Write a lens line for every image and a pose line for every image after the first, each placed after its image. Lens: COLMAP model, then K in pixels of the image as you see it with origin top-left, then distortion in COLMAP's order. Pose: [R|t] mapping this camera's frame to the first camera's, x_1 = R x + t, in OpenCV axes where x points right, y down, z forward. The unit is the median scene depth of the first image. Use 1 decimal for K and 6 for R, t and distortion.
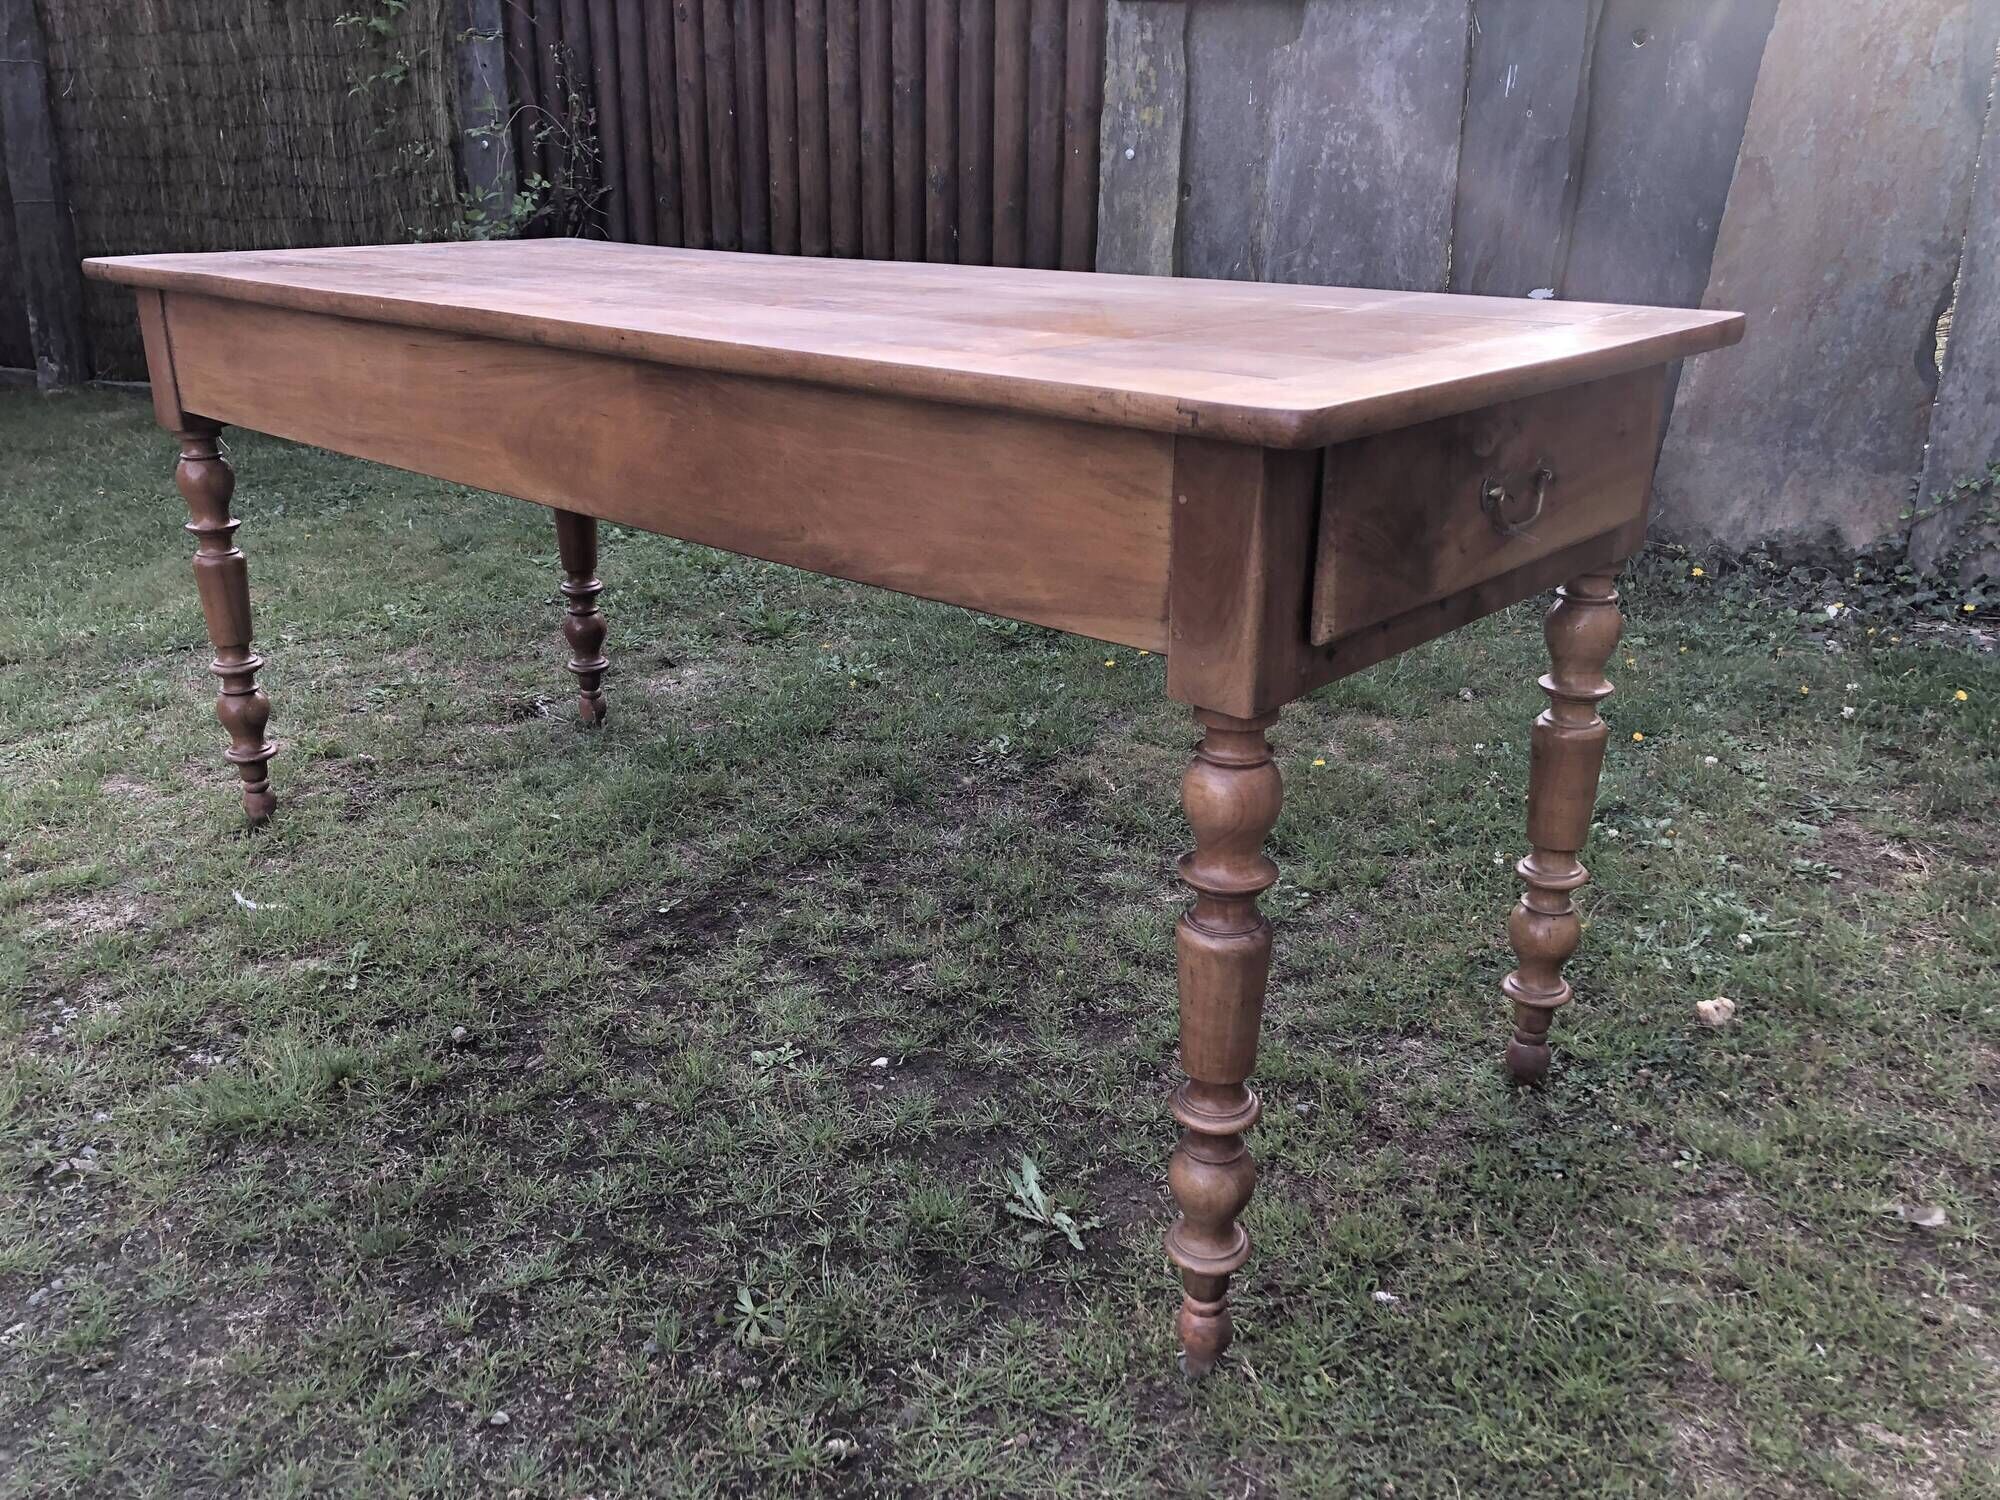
lens RADIAL K [[1649.9, 0, 991.0], [0, 1649.9, 742.2], [0, 0, 1]] dist [0.021398, -0.012003]
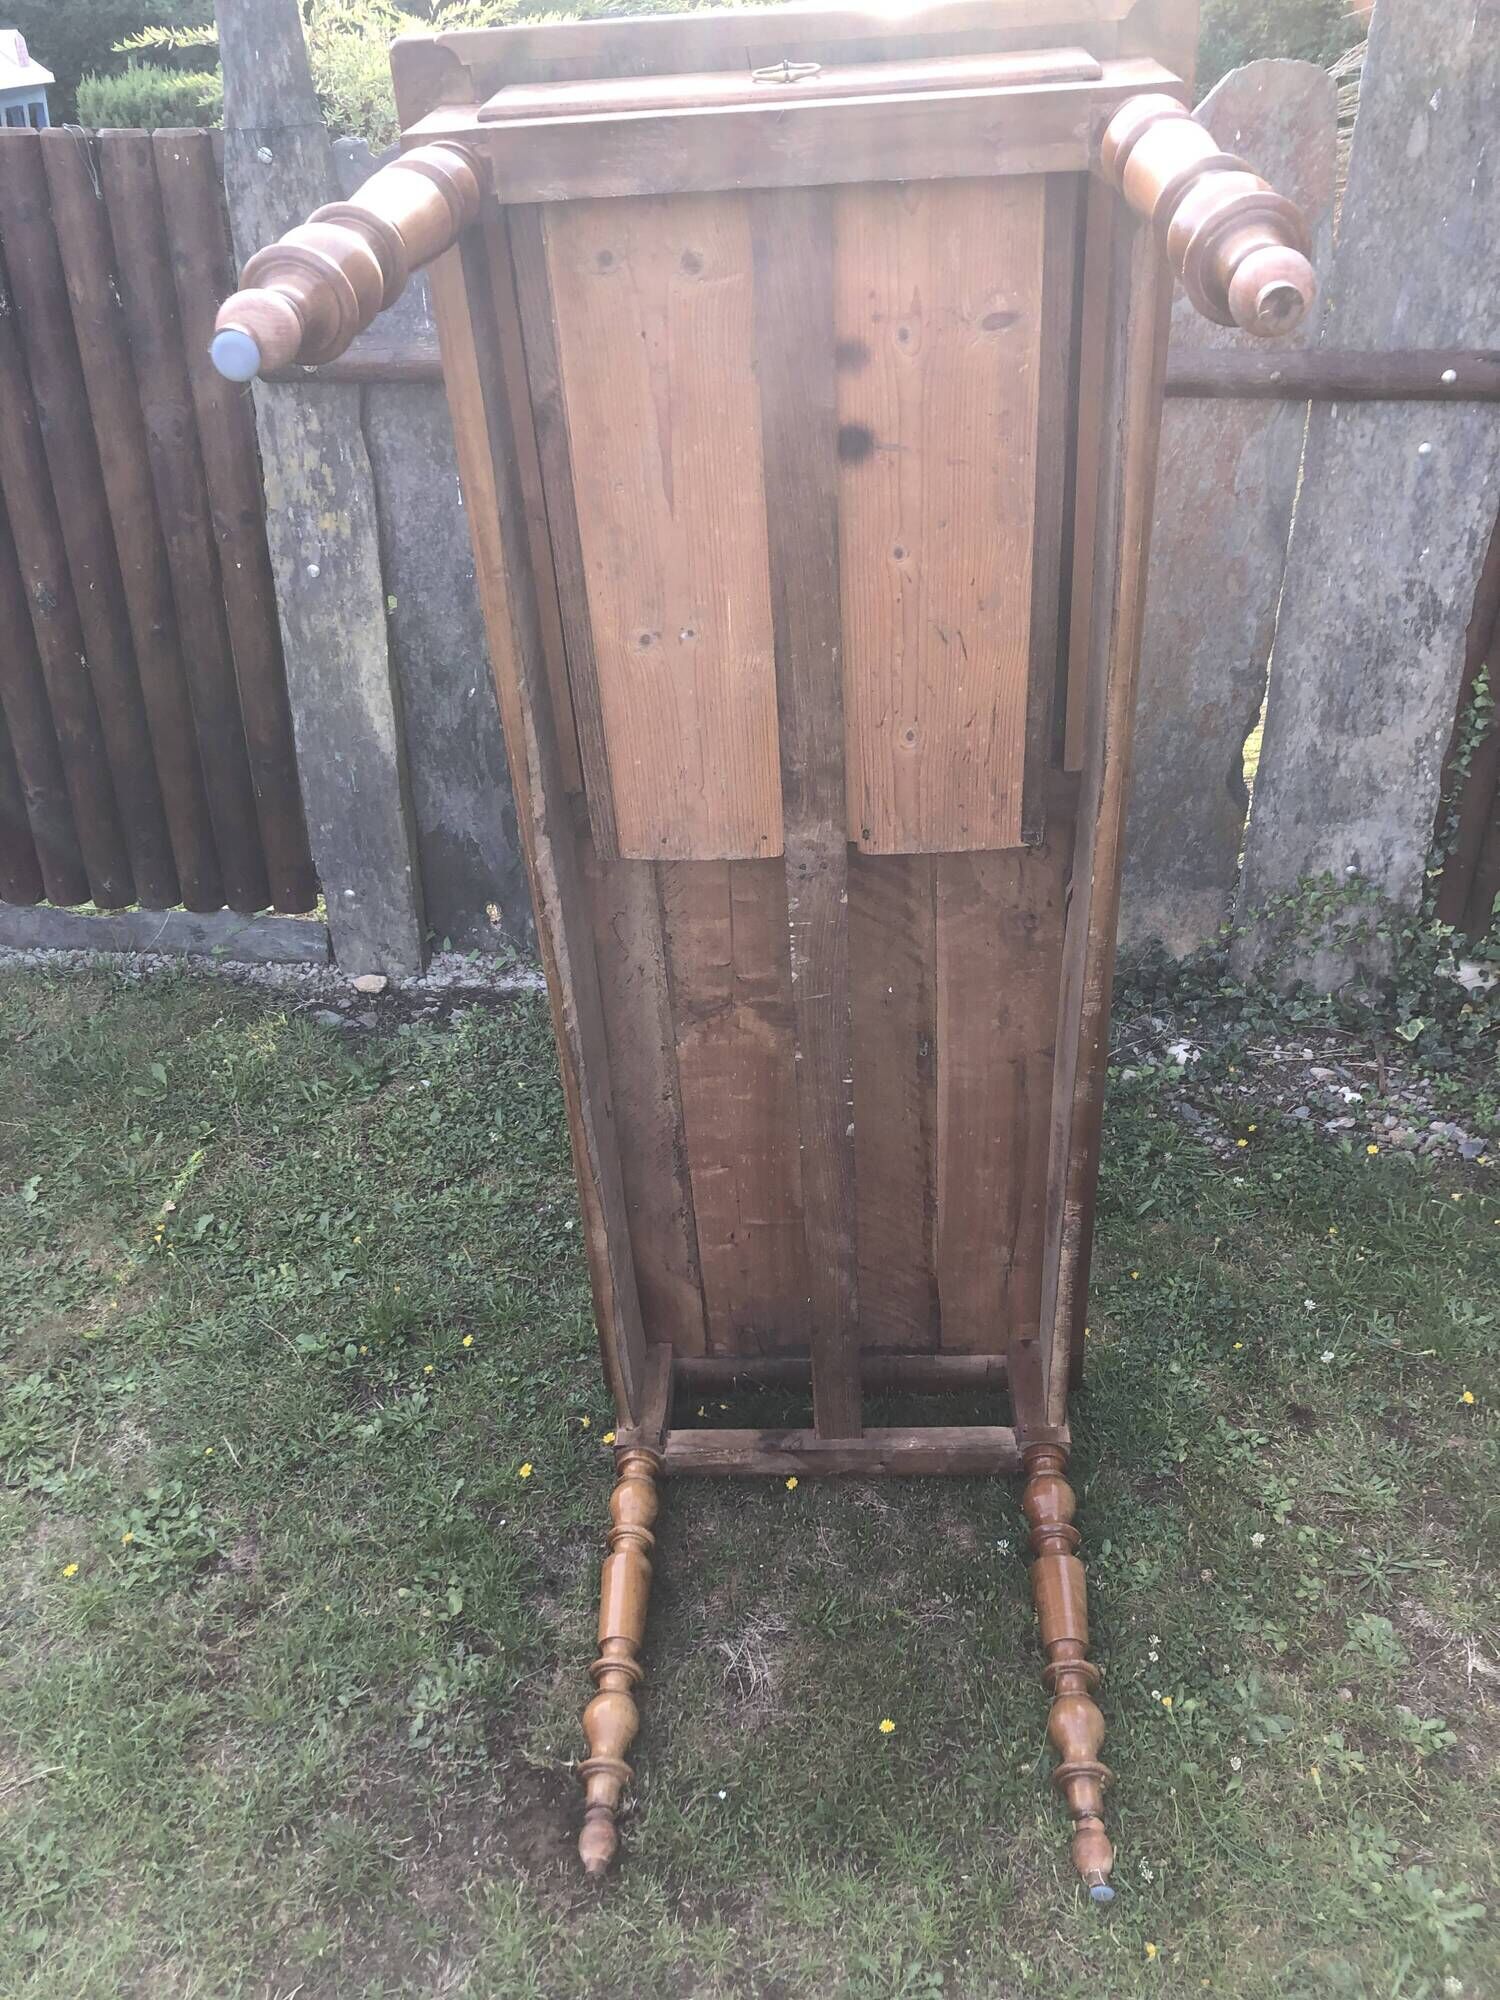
lens RADIAL K [[1649.9, 0, 735.5], [0, 1649.9, 978.5], [0, 0, 1]] dist [0.021398, -0.012003]
pose [[0.916660, -0.206030, 0.342471, -0.046994], [0.146730, 0.970535, 0.191135, -0.335814], [-0.371760, -0.124955, 0.919881, 0.215616]]
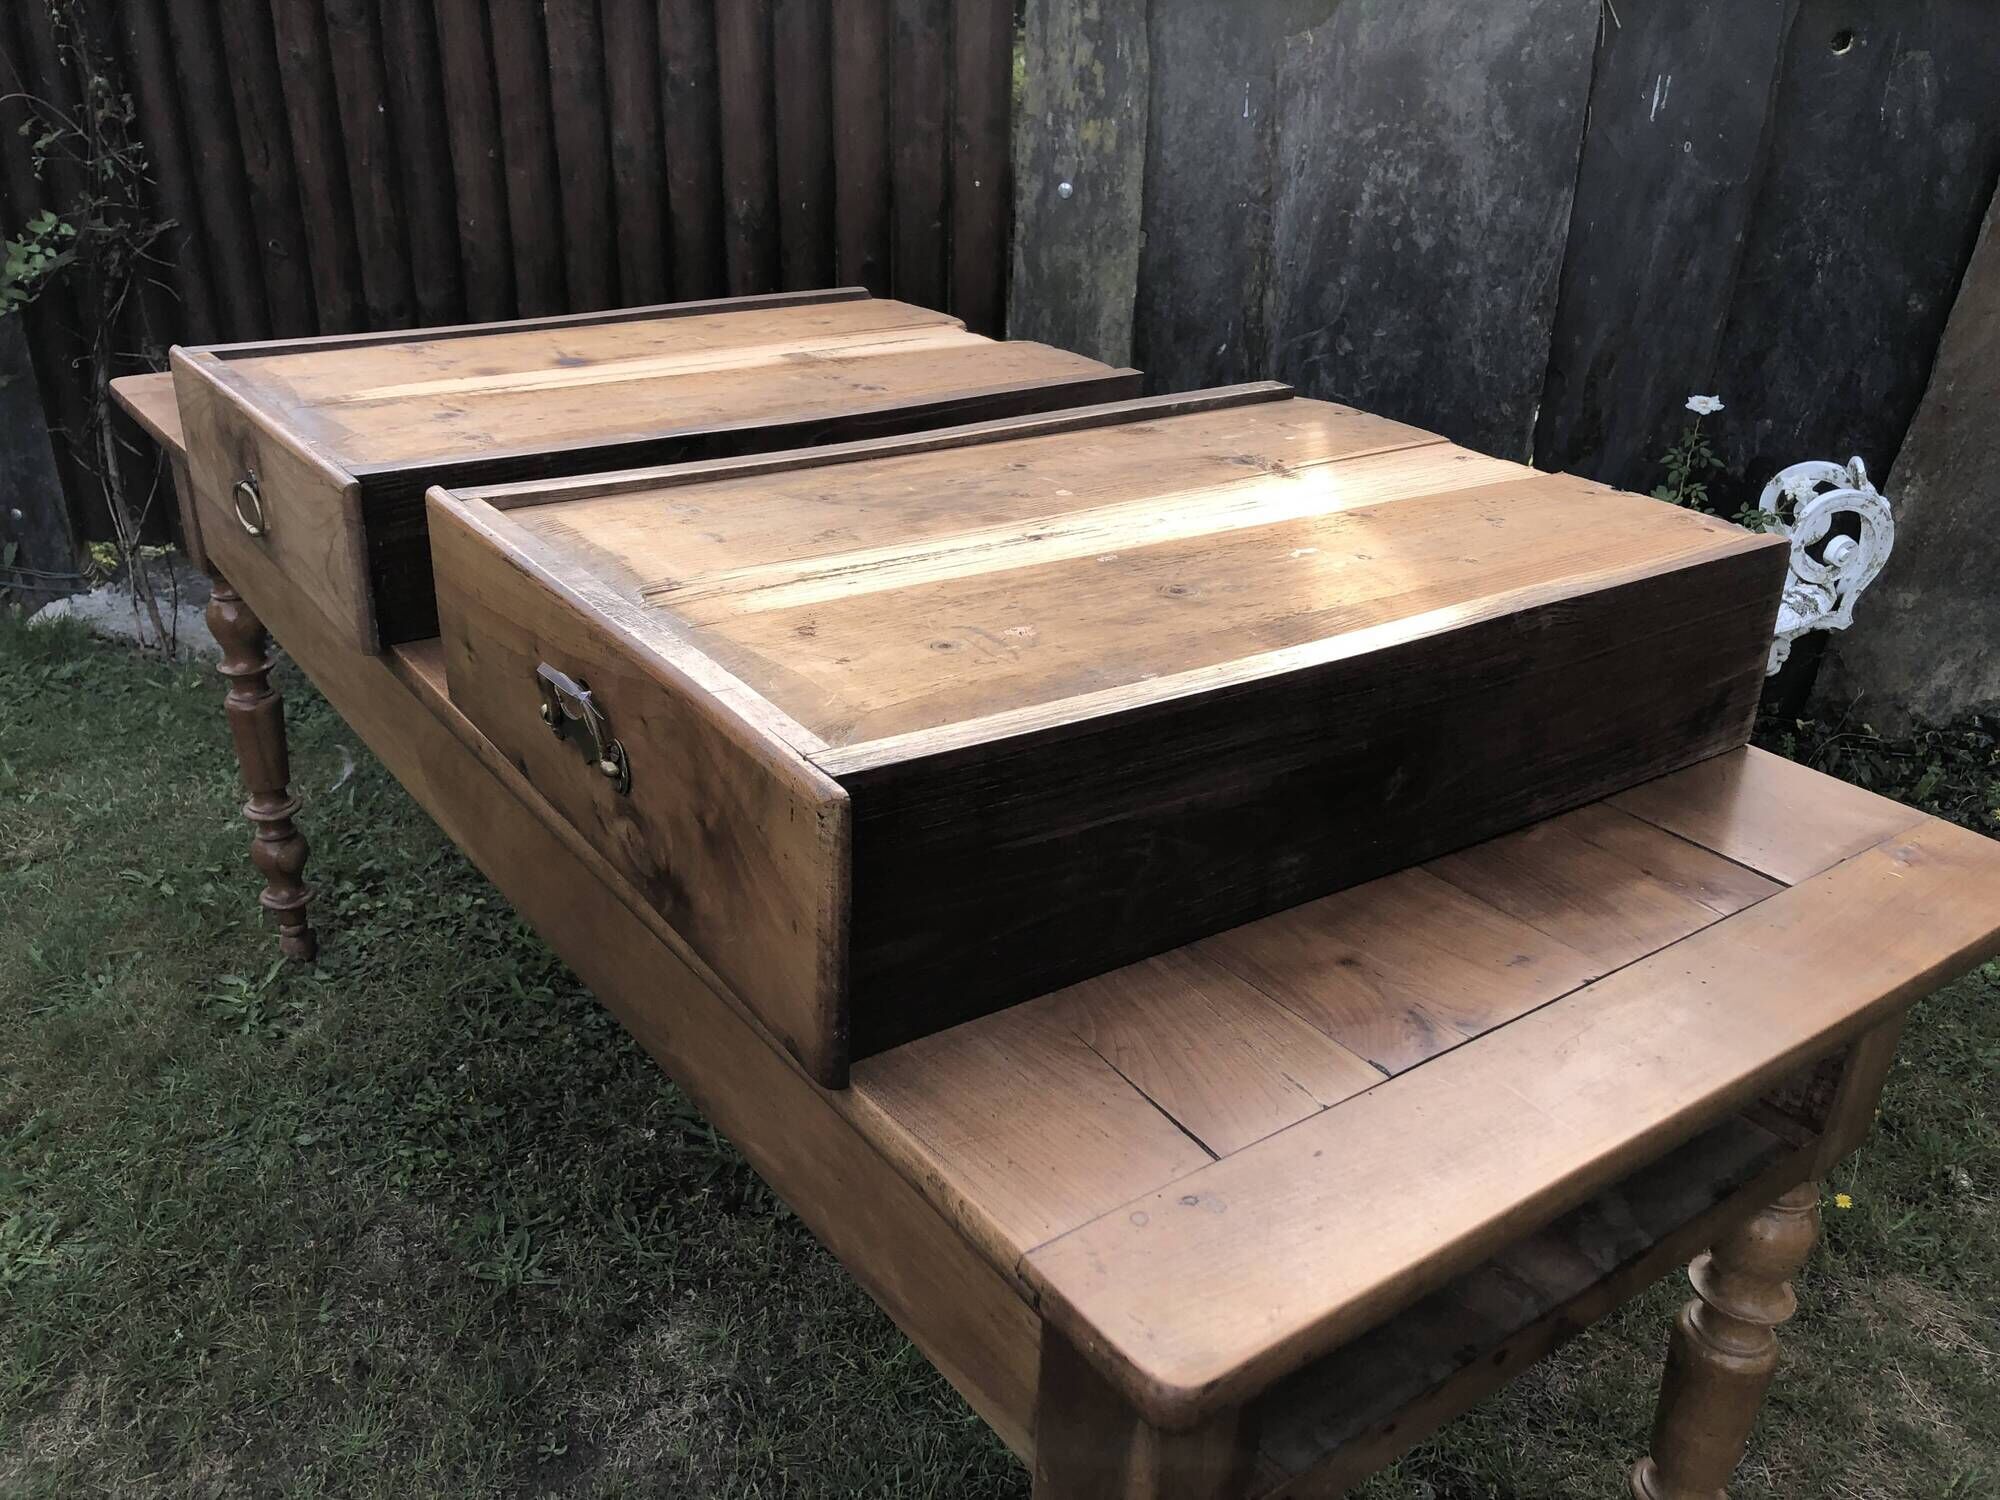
lens RADIAL K [[1649.9, 0, 976.9], [0, 1649.9, 725.8], [0, 0, 1]] dist [0.021398, -0.012003]
pose [[0.955410, -0.121487, 0.269133, -0.181385], [0.098475, 0.990355, 0.097464, -0.244451], [-0.278378, -0.066615, 0.958159, 0.414961]]
